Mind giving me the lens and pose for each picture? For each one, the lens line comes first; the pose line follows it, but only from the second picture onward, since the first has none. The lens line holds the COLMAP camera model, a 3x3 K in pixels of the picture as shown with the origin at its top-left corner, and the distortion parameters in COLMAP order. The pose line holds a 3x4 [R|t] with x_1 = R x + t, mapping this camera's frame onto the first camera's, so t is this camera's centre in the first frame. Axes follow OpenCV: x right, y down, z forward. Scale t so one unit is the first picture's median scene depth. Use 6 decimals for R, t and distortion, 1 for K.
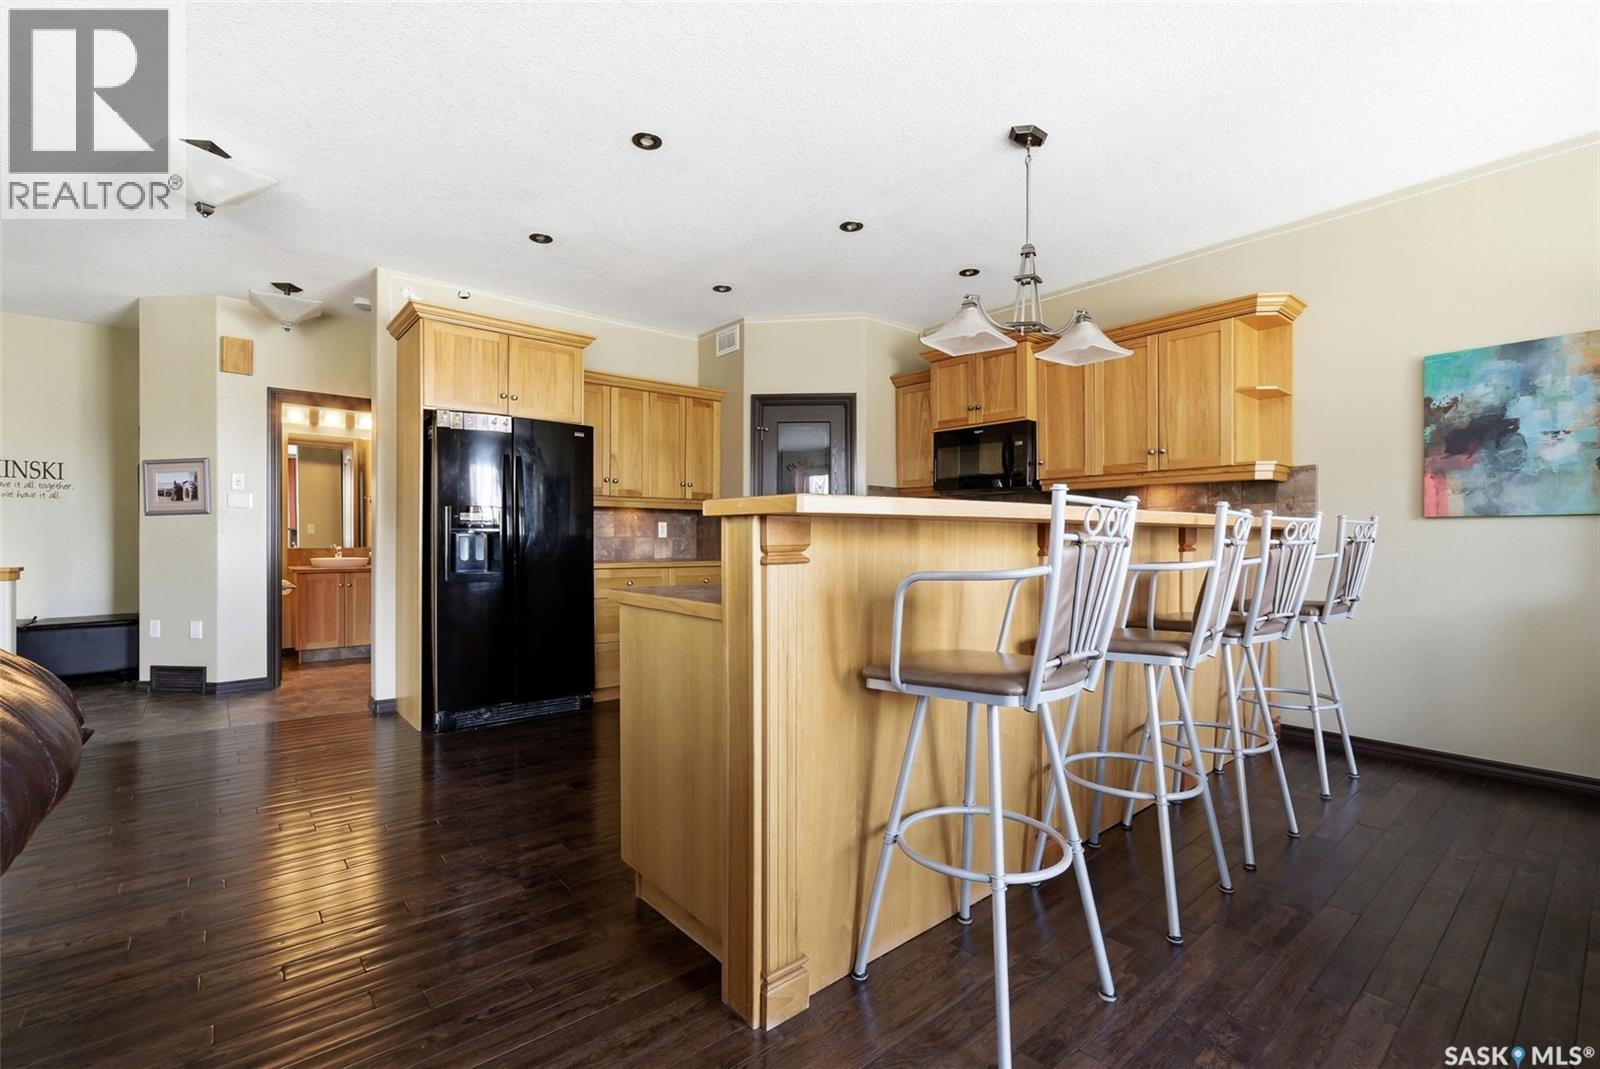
lens RADIAL K [[710.2, 0, 768.7], [0, 710.2, 539.3], [0, 0, 1]] dist [0.000122, 0.006565]
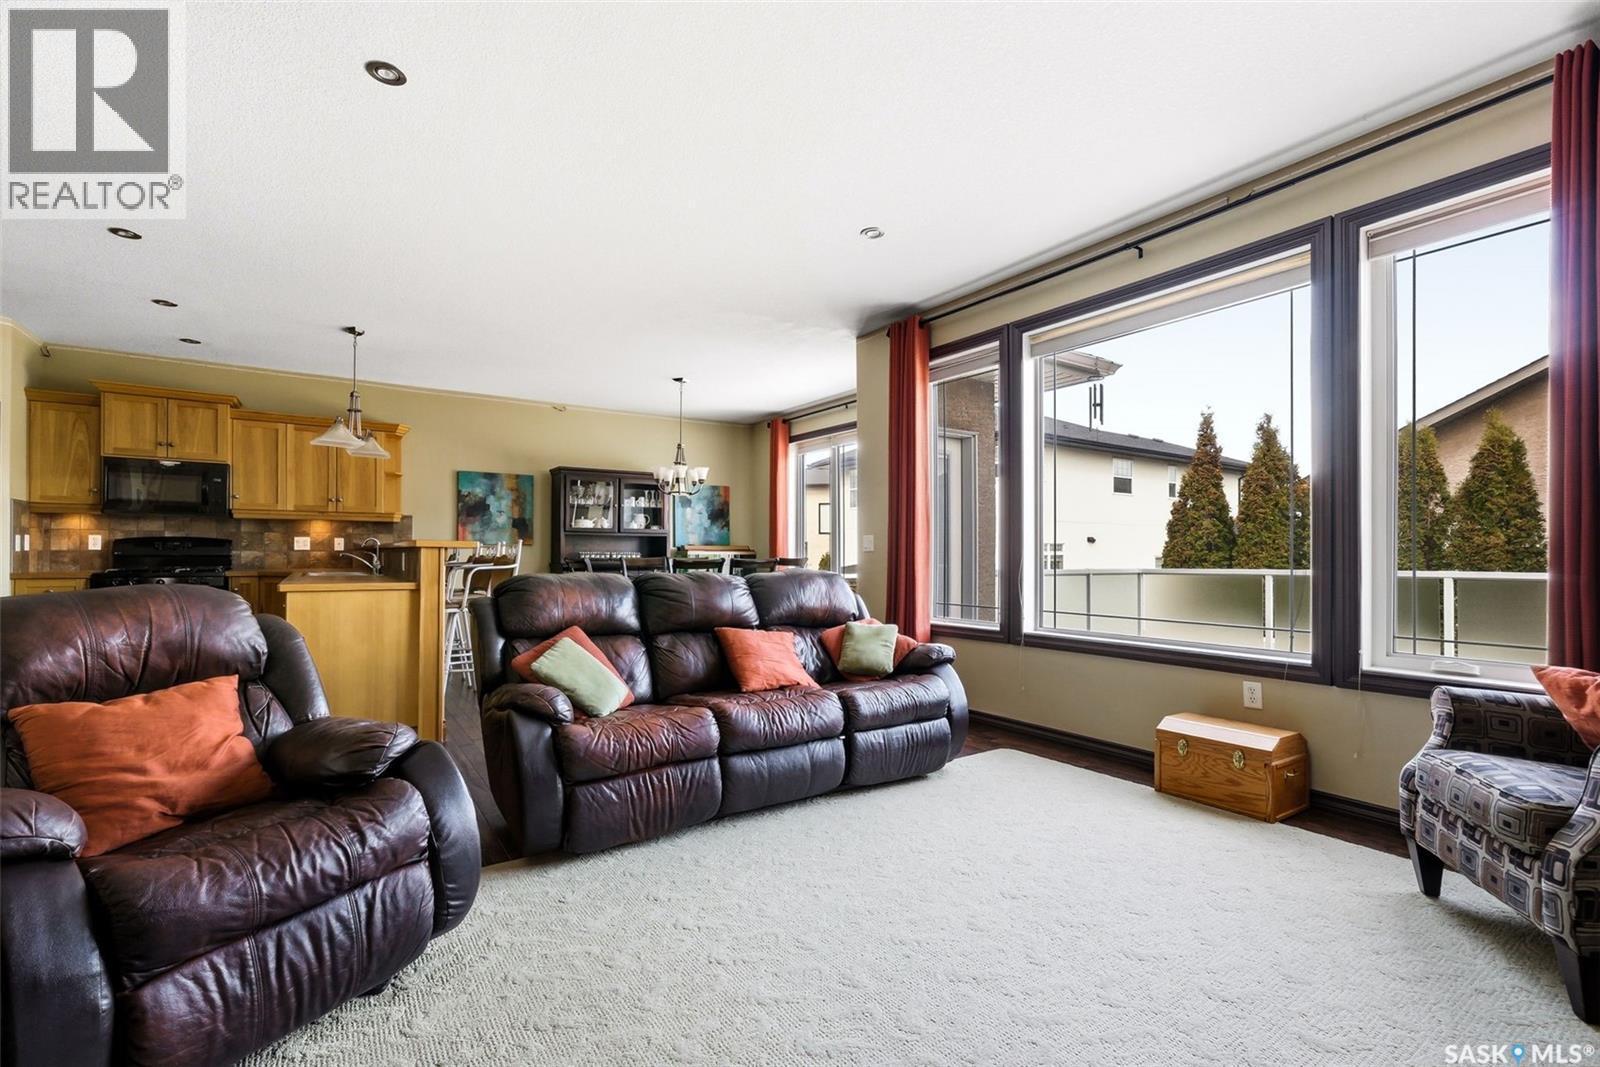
lens RADIAL K [[786.3, 0, 795.5], [0, 786.3, 558.9], [0, 0, 1]] dist [0.093705, -0.086593]
pose [[0.110840, -0.006077, 0.993820, -1.468826], [0.000937, 0.999981, 0.006010, 0.000230], [-0.993838, 0.000265, 0.110844, -0.313642]]
